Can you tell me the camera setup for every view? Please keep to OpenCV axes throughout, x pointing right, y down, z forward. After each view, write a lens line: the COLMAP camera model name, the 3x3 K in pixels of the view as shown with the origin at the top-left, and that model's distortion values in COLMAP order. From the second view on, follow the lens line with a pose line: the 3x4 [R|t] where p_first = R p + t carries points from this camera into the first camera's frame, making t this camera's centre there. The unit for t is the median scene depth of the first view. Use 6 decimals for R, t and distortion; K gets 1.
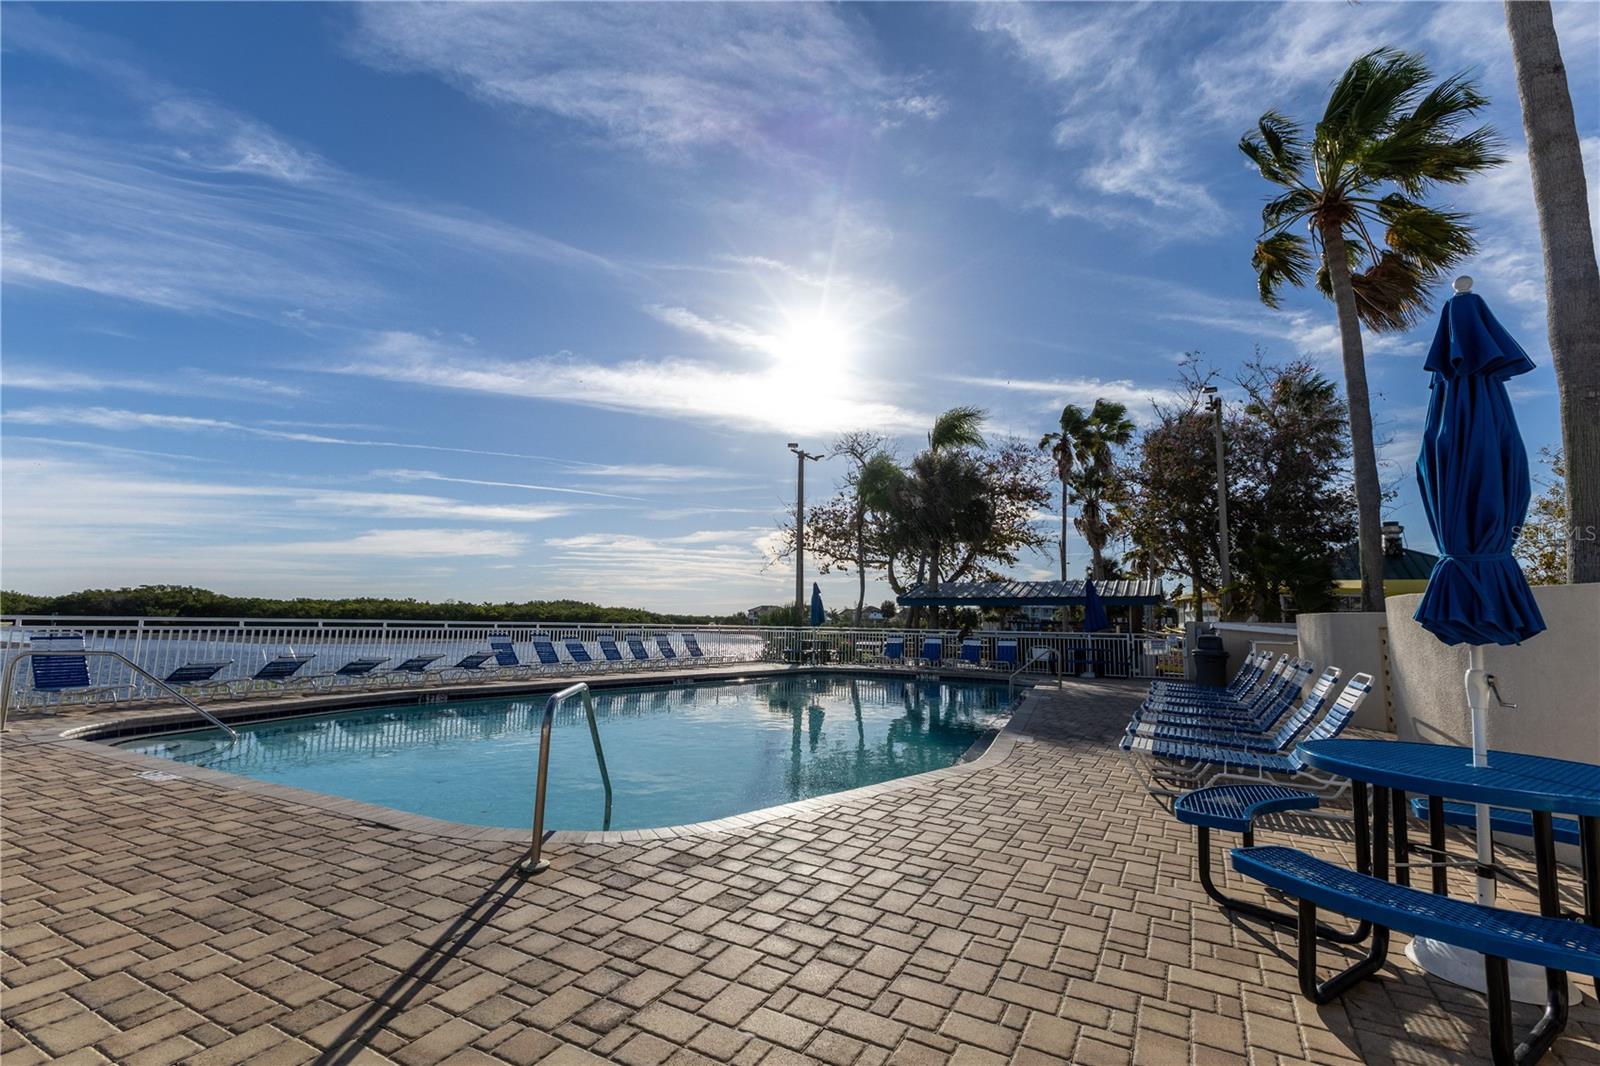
lens RADIAL K [[727.8, 0, 808.3], [0, 727.8, 534.8], [0, 0, 1]] dist [0.005322, -0.000671]
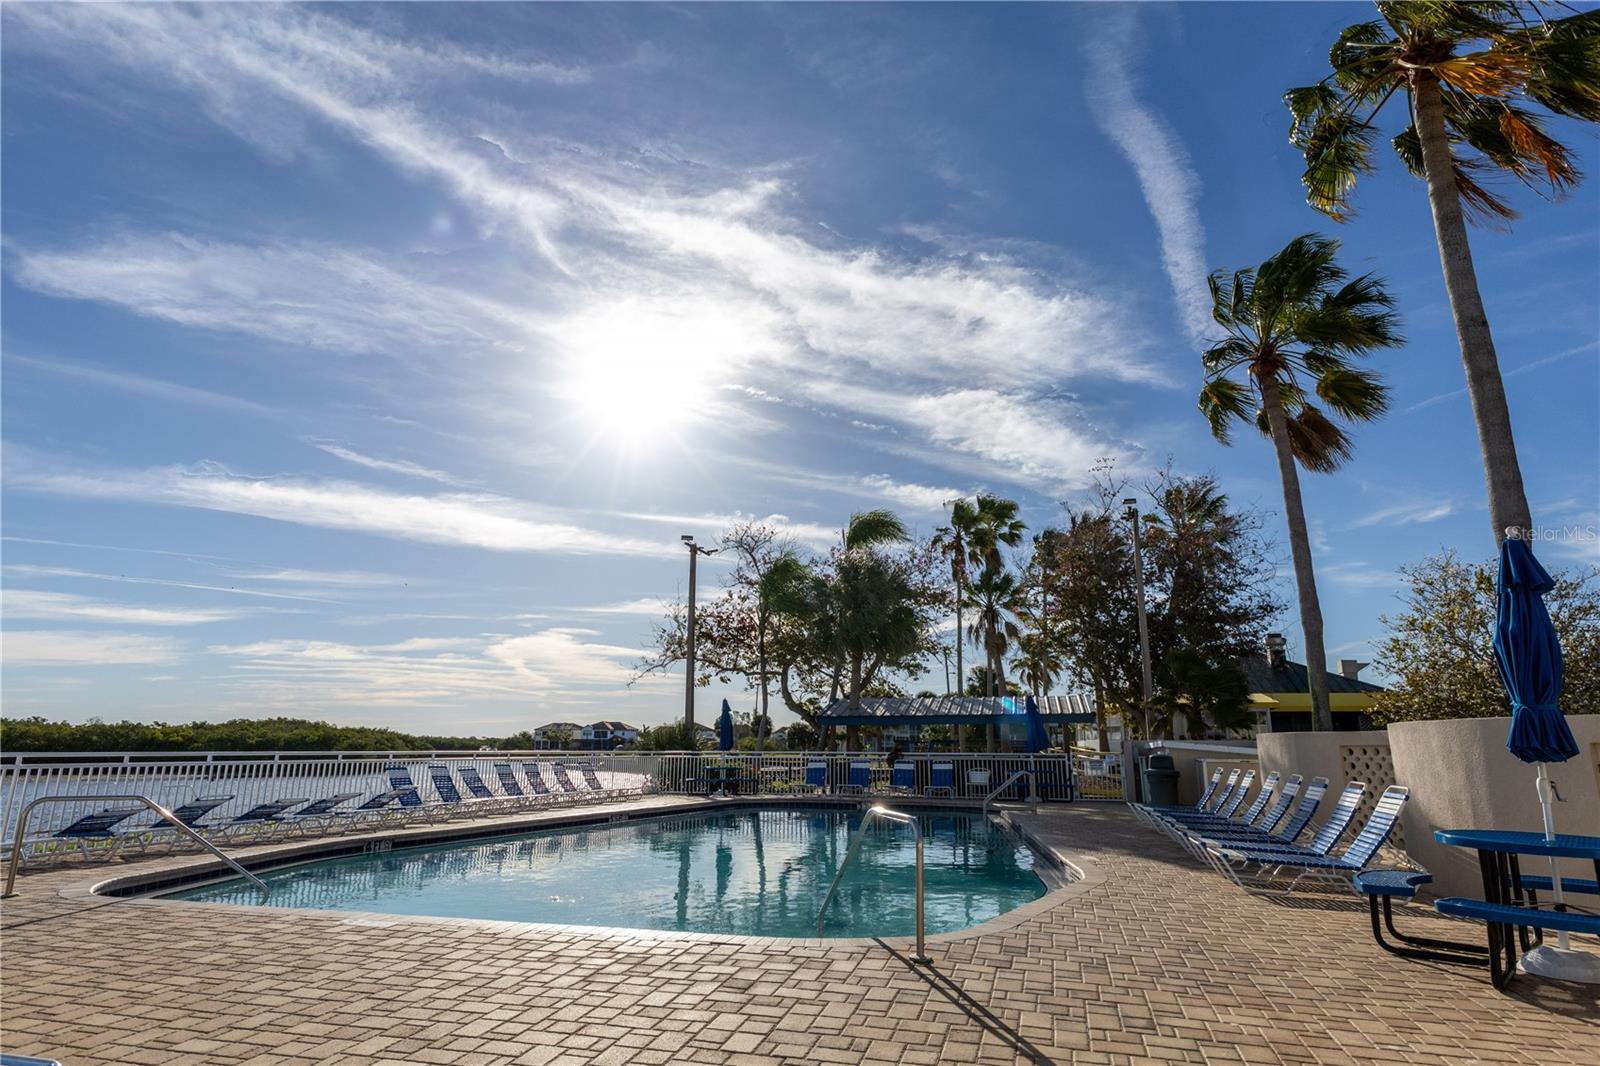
lens RADIAL K [[887.2, 0, 800.0], [0, 887.2, 533.0], [0, 0, 1]] dist [0.009863, -0.000319]
pose [[0.977041, 0.036924, 0.209826, -0.120864], [-0.013165, 0.993448, -0.113521, -0.011116], [-0.212643, 0.108153, 0.971126, -0.065314]]
